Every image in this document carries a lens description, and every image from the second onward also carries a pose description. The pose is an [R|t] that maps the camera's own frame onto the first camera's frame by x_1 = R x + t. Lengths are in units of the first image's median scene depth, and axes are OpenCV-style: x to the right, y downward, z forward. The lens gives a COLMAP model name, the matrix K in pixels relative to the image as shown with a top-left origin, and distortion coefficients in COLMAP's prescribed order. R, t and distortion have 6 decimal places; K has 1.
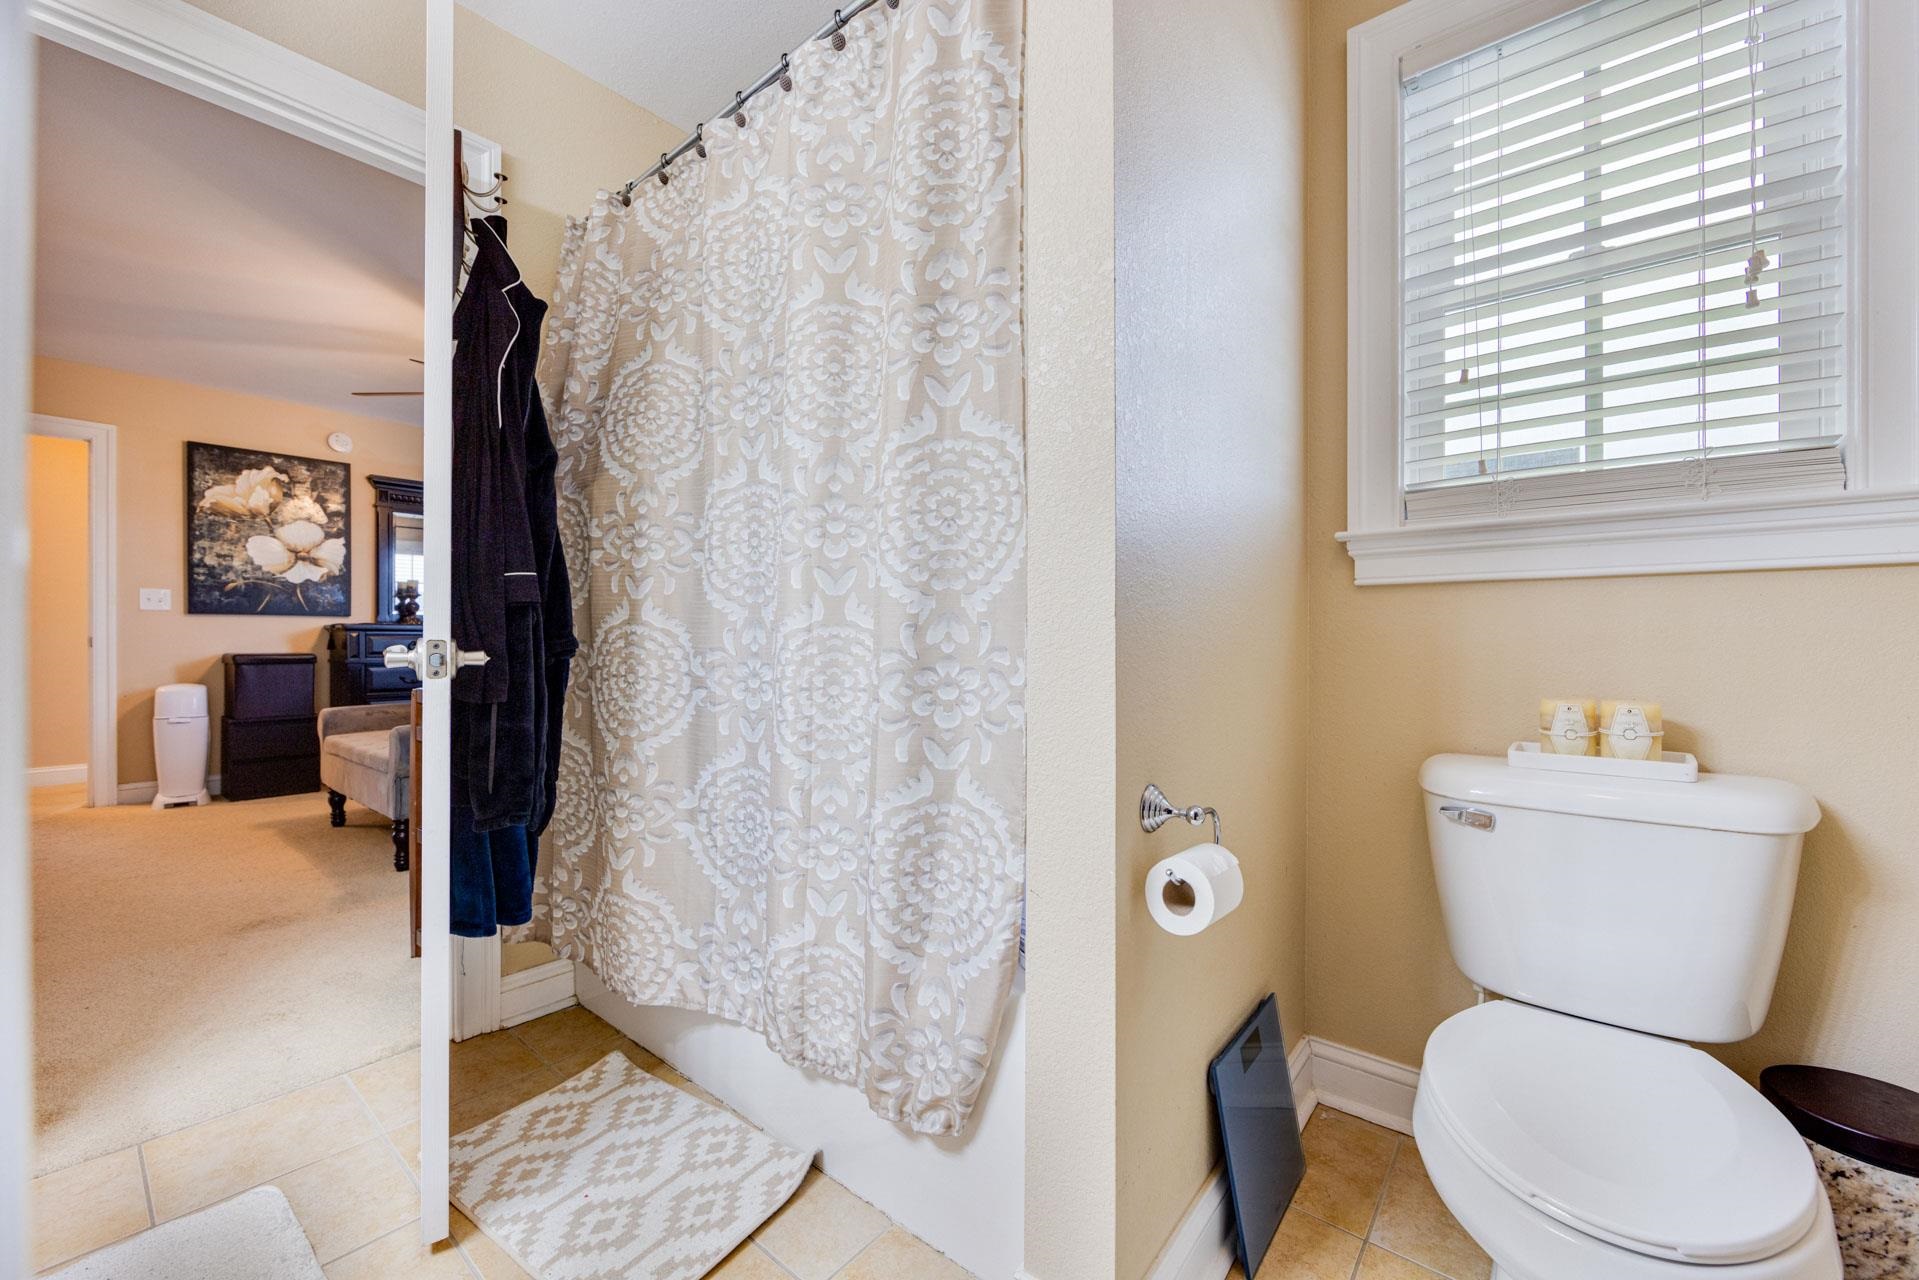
lens RADIAL K [[749.8, 0, 951.8], [0, 749.8, 633.9], [0, 0, 1]] dist [-0.004896, 0.000378]
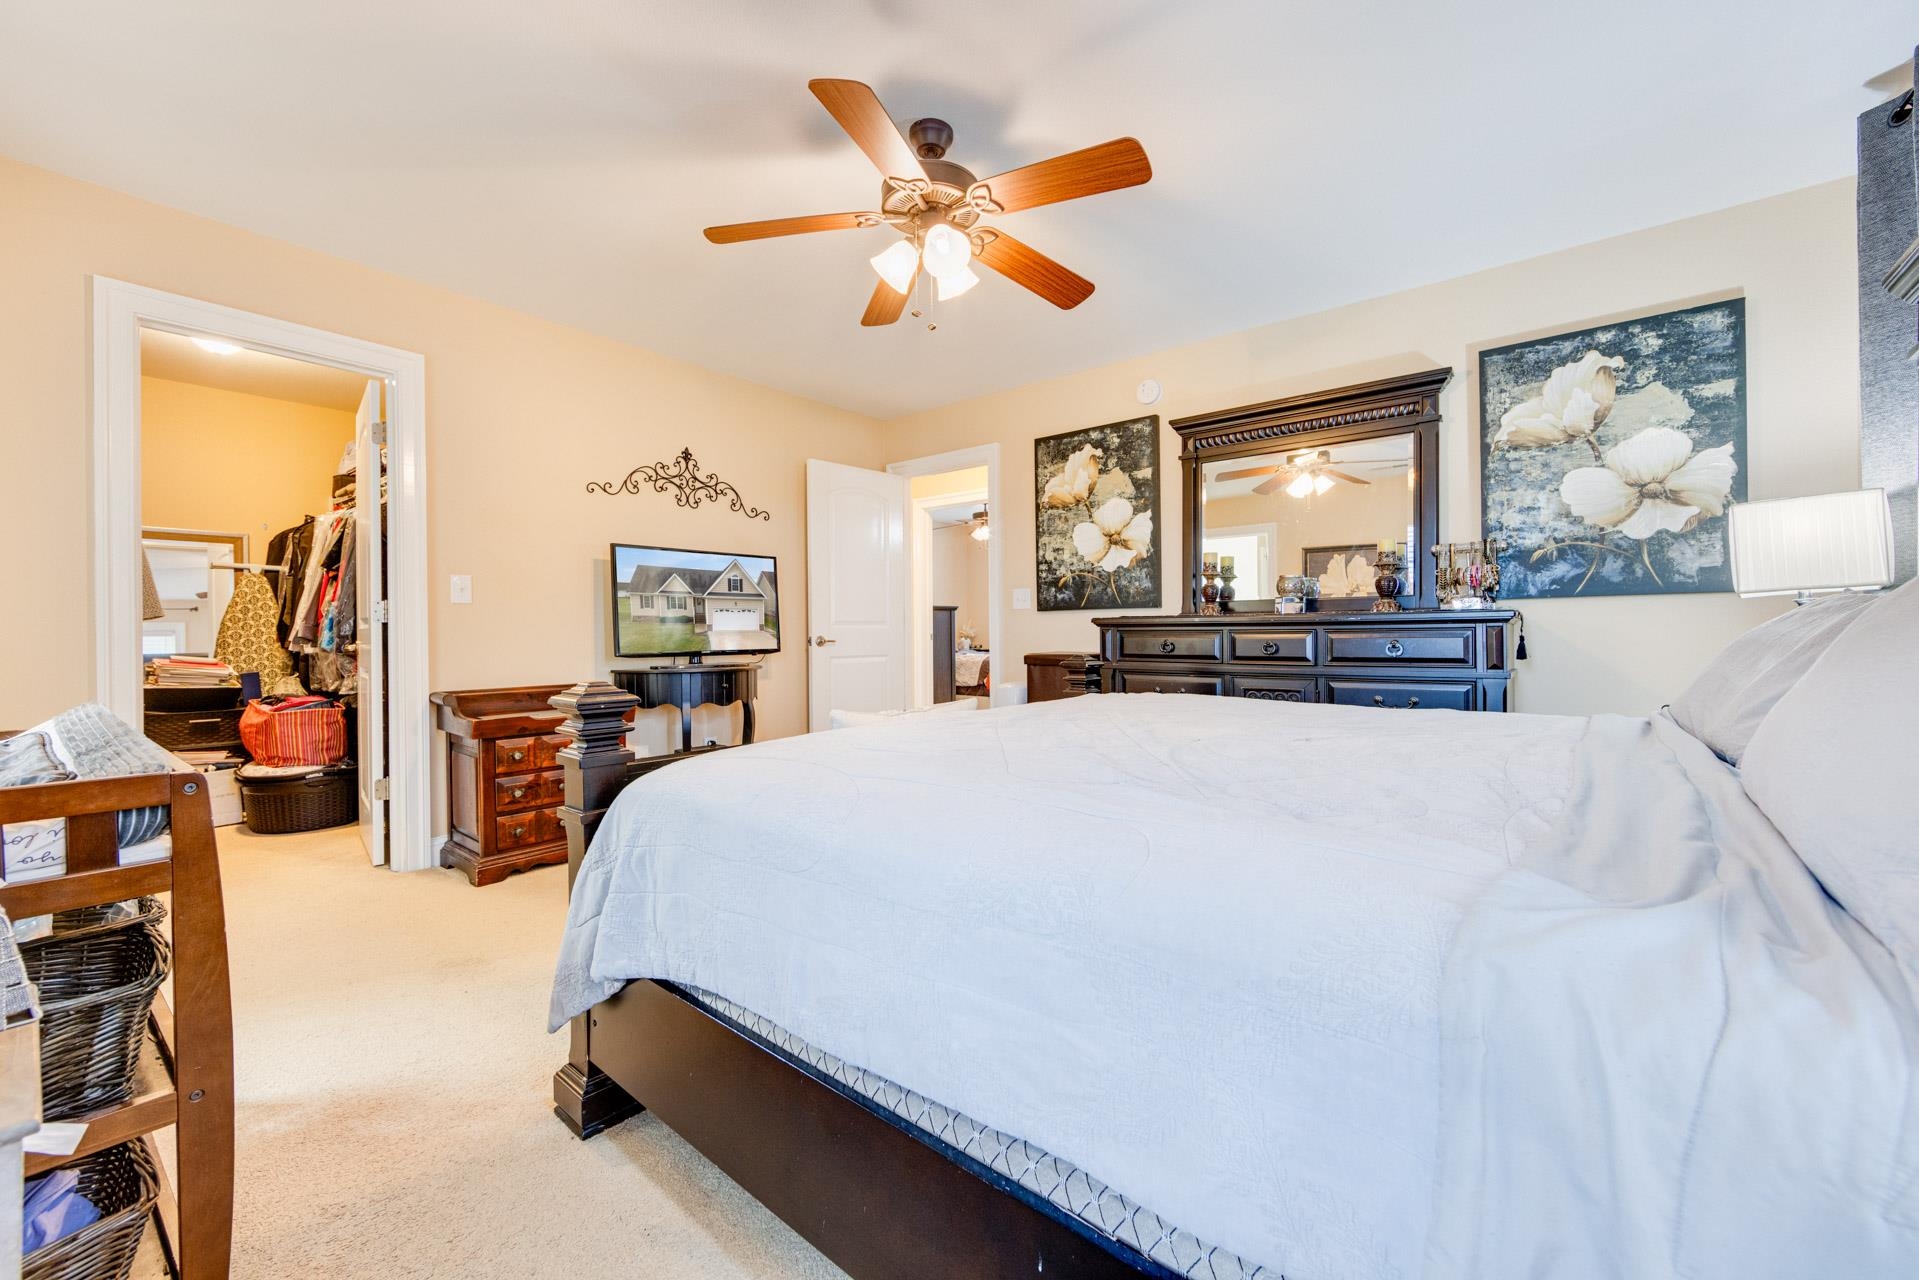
lens RADIAL K [[749.8, 0, 958.9], [0, 749.8, 648.3], [0, 0, 1]] dist [-0.004896, 0.000378]
pose [[-0.001133, 0.014196, -0.999899, -0.011032], [0.006226, 0.999880, 0.014189, 0.007334], [0.999980, -0.006209, -0.001221, 0.846586]]
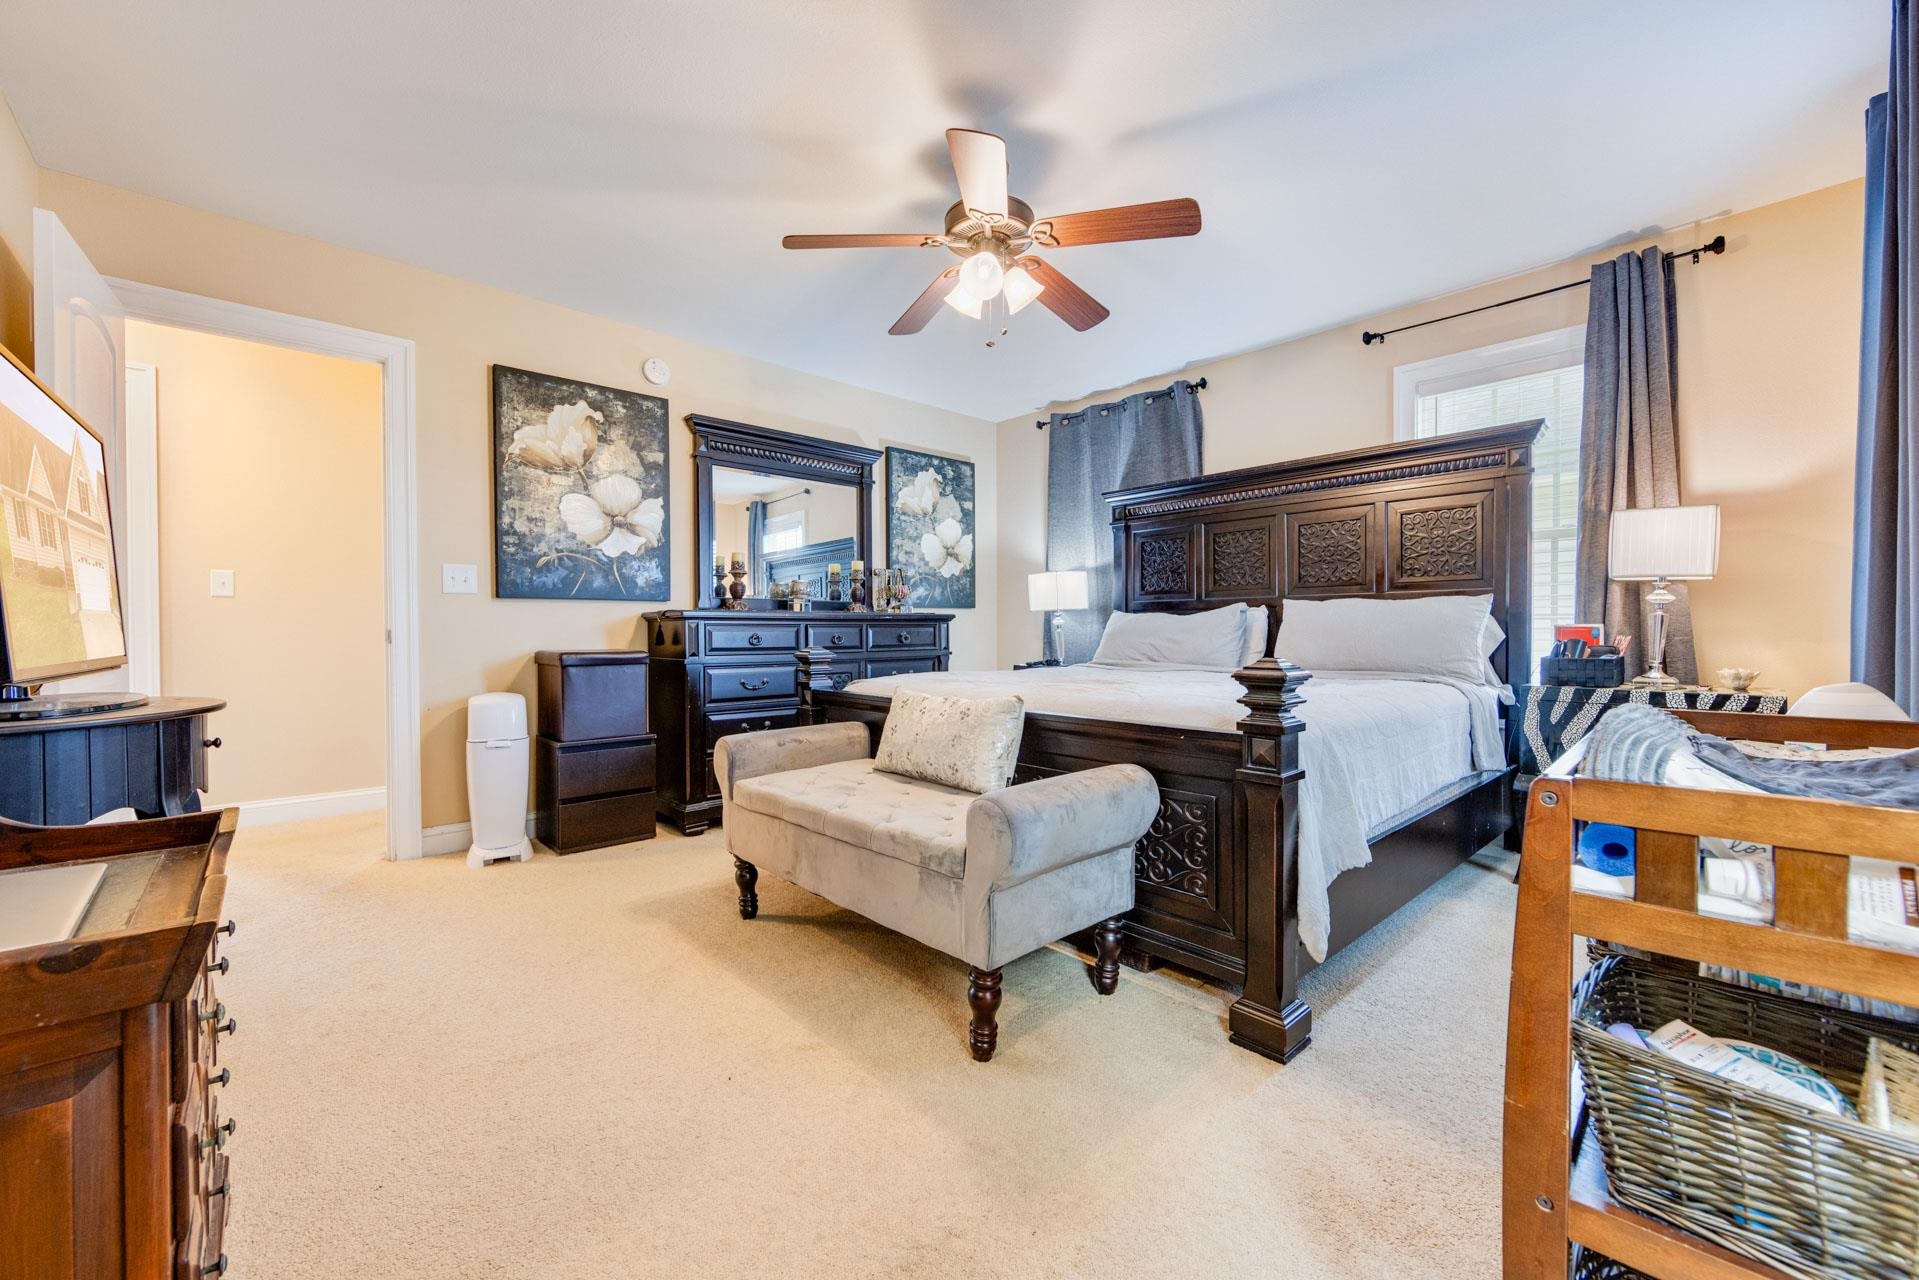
lens RADIAL K [[749.8, 0, 951.1], [0, 749.8, 634.0], [0, 0, 1]] dist [-0.004896, 0.000378]
pose [[0.990507, -0.005108, -0.137364, -0.447501], [0.006438, 0.999937, 0.009239, 0.004960], [0.137308, -0.010036, 0.990478, 0.305998]]
